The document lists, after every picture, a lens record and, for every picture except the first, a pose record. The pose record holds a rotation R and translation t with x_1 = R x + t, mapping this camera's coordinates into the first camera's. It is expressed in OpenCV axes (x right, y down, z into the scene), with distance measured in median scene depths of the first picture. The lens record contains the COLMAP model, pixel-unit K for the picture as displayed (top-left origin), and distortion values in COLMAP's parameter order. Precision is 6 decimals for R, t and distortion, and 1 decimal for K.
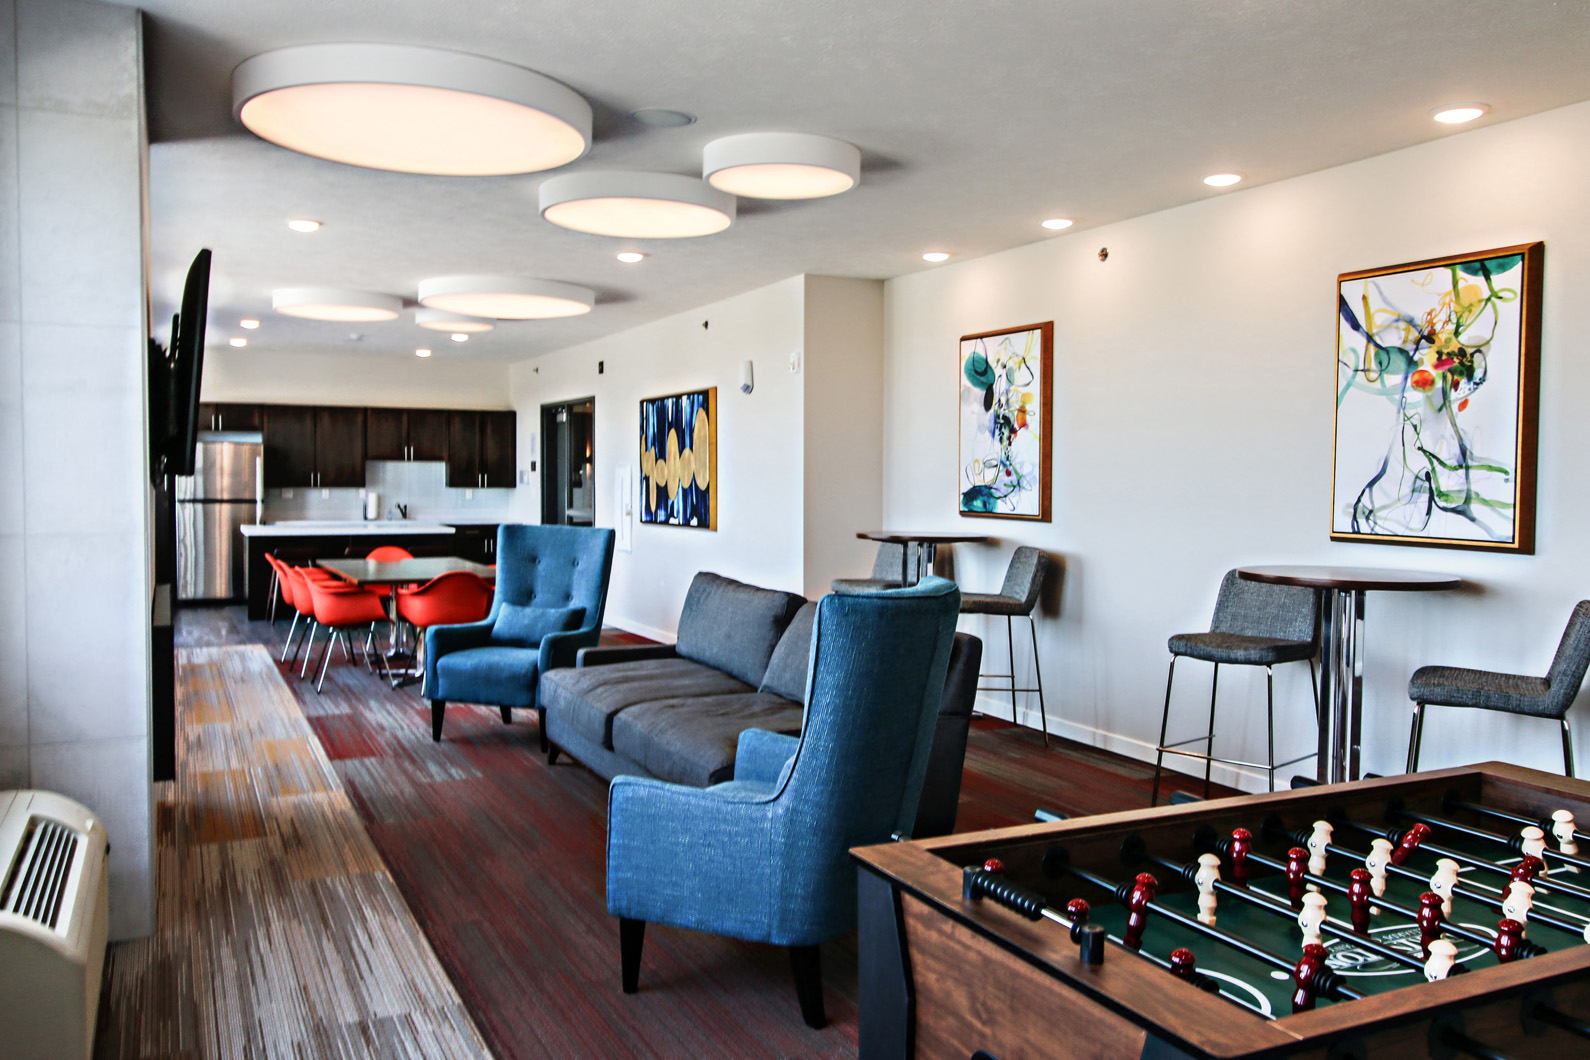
lens RADIAL K [[1255.9, 0, 795.0], [0, 1255.9, 530.0], [0, 0, 1]] dist [0.006797, -0.008135]
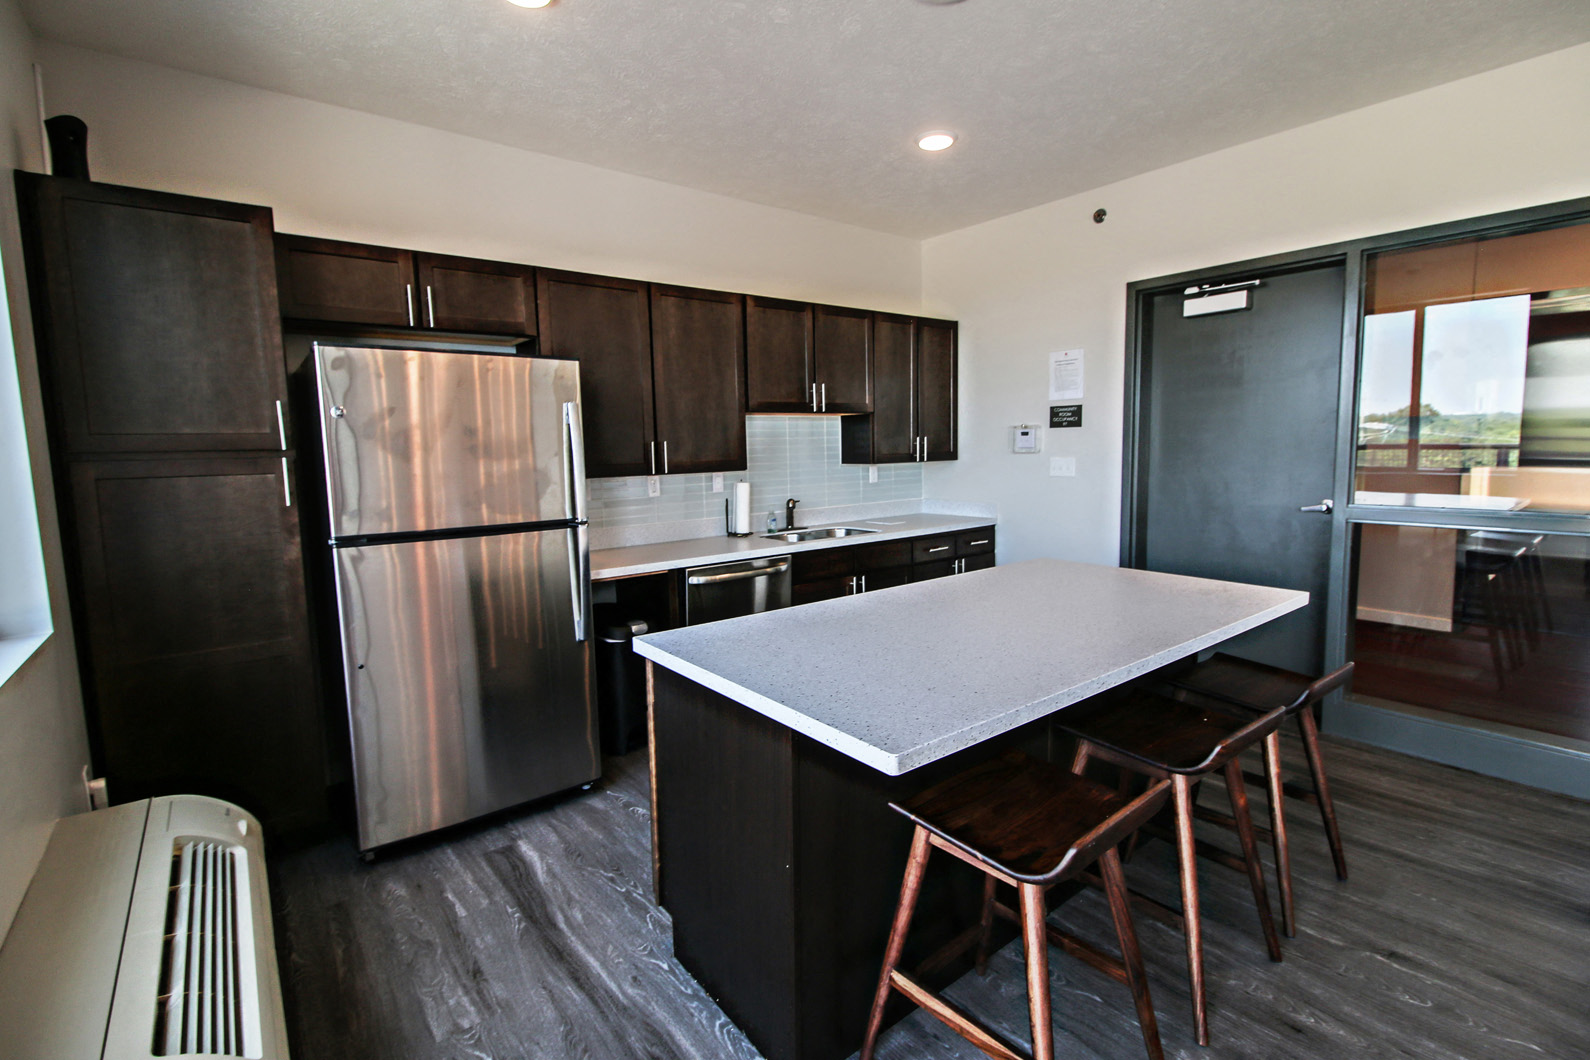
lens RADIAL K [[745.3, 0, 795.0], [0, 745.3, 530.0], [0, 0, 1]] dist [0.001520, -0.000063]
pose [[0.979226, -0.047760, 0.197068, -1.139963], [0.033661, 0.996669, 0.074286, -0.094145], [-0.199960, -0.066109, 0.977571, 2.186086]]
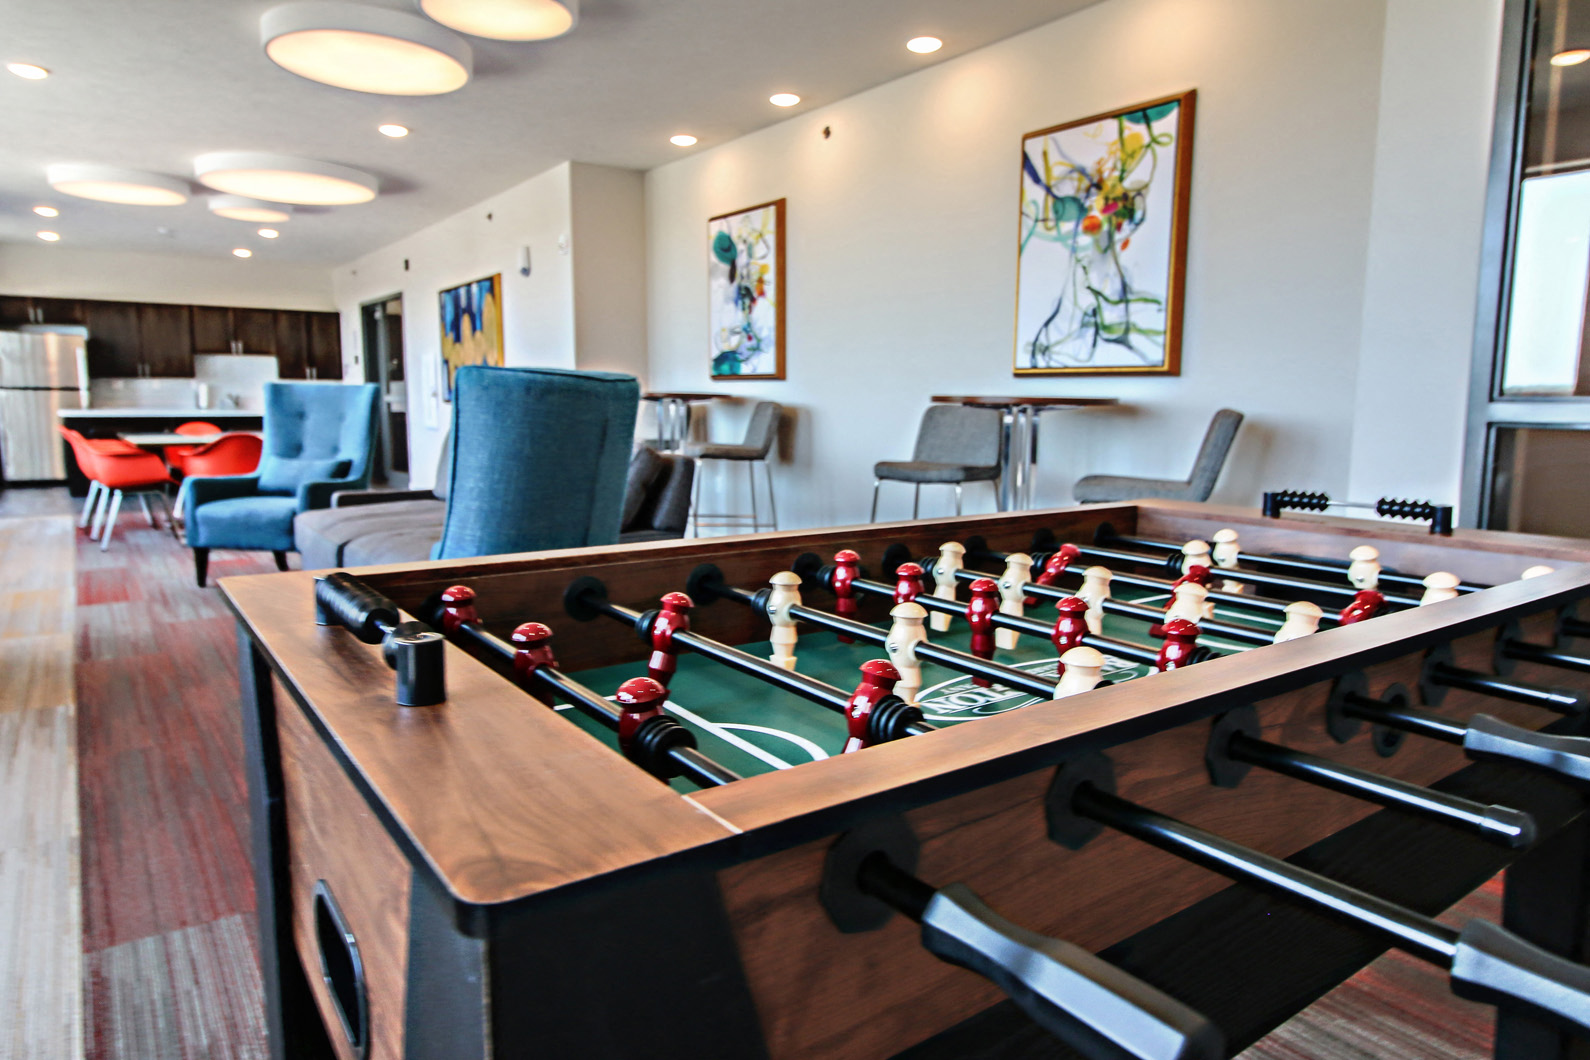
lens RADIAL K [[985.3, 0, 795.0], [0, 985.3, 530.0], [0, 0, 1]] dist [0.005556, 0.001104]
pose [[0.985461, -0.024886, 0.168068, 0.080866], [0.008846, 0.995388, 0.095520, 0.060663], [-0.169670, -0.092645, 0.981137, 0.151650]]
